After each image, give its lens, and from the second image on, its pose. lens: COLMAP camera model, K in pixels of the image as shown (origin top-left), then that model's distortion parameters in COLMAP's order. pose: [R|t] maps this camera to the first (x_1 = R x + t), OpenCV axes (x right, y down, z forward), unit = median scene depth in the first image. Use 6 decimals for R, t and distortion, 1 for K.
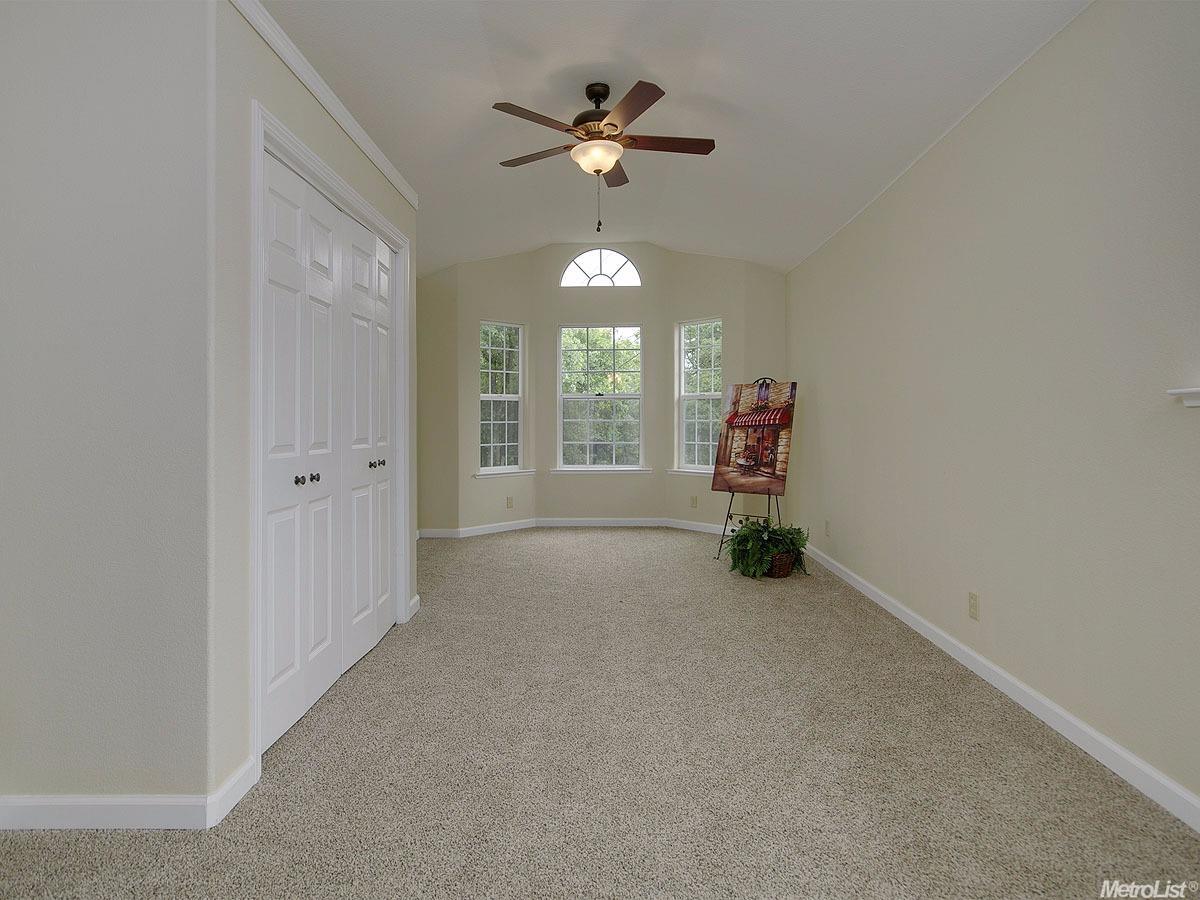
lens RADIAL K [[638.4, 0, 598.7], [0, 638.4, 412.1], [0, 0, 1]] dist [-0.013744, 0.000583]
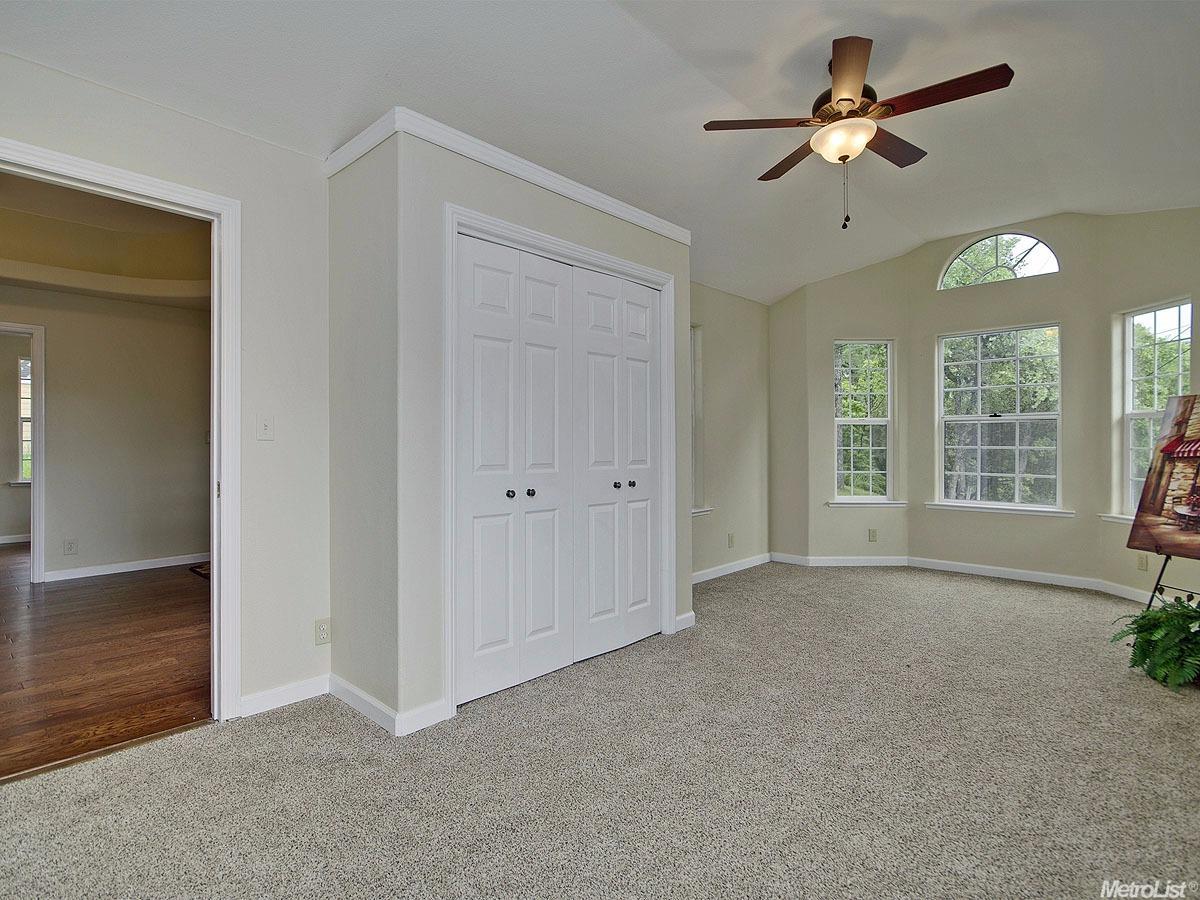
lens RADIAL K [[614.3, 0, 605.8], [0, 614.3, 442.4], [0, 0, 1]] dist [-0.001260, 0.000742]
pose [[0.731616, 0.003311, -0.681709, 0.214604], [0.003536, 0.999956, 0.008652, -0.001550], [0.681708, -0.008741, 0.731572, 0.111329]]
